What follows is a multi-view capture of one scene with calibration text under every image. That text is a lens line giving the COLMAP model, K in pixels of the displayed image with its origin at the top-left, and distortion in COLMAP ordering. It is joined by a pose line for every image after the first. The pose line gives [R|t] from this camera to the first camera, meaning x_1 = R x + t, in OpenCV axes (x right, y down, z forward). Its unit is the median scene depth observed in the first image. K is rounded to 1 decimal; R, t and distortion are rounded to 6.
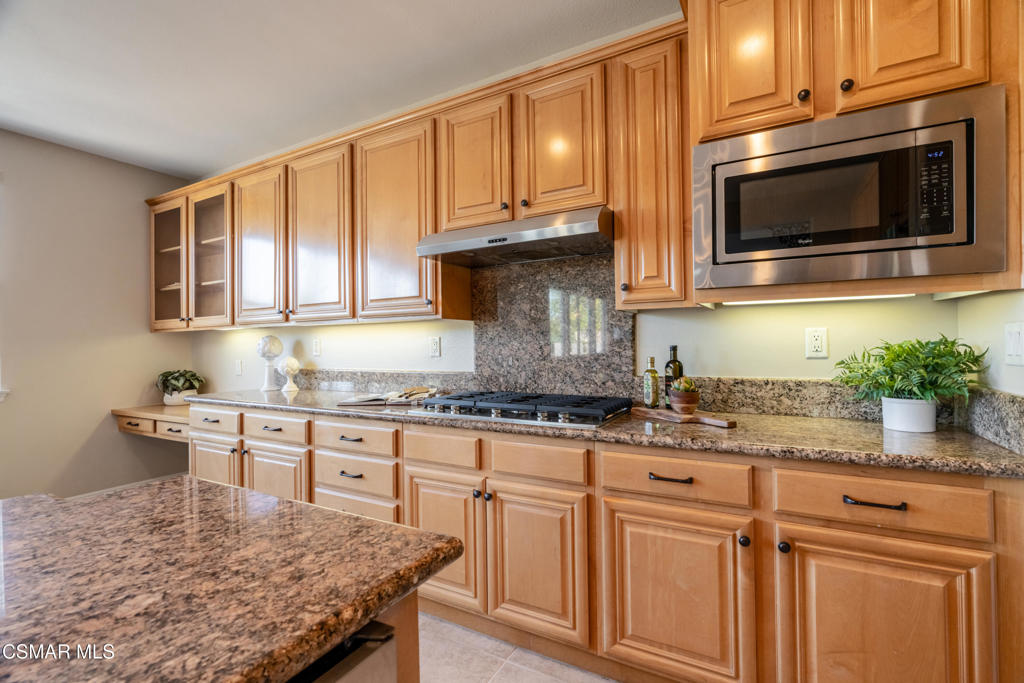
lens RADIAL K [[457.5, 0, 512.0], [0, 457.5, 341.5], [0, 0, 1]] dist [0.000889, 0.000717]
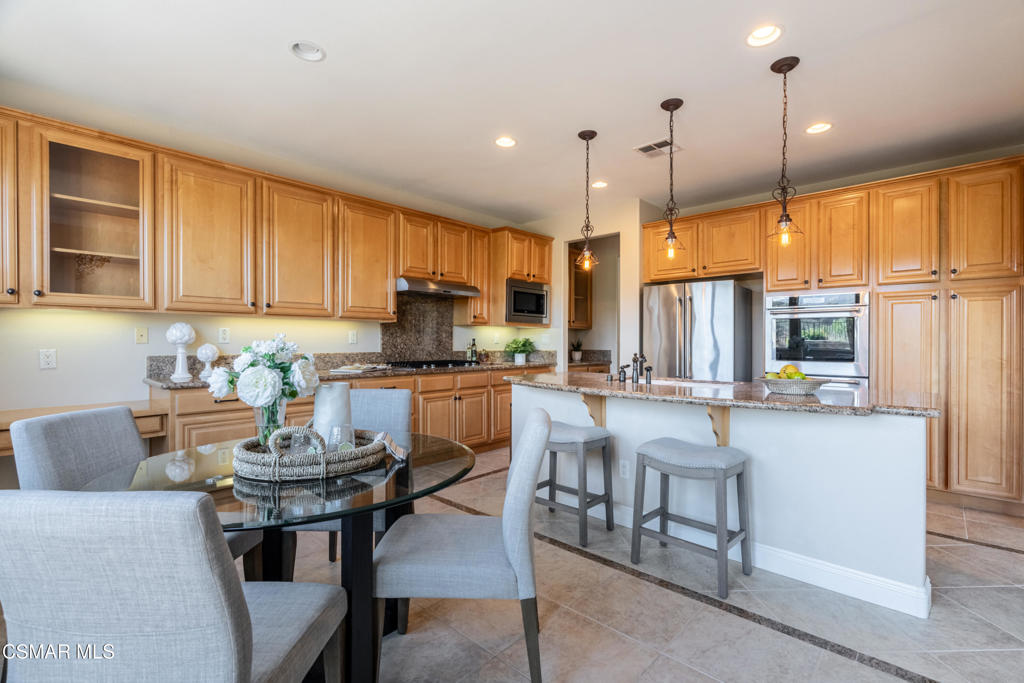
lens RADIAL K [[457.5, 0, 512.0], [0, 457.5, 341.5], [0, 0, 1]] dist [0.000889, 0.000717]
pose [[0.247593, 0.010152, 0.968811, -2.230792], [-0.011147, 0.999909, -0.007629, 0.046328], [-0.968800, -0.008910, 0.247684, 0.123133]]
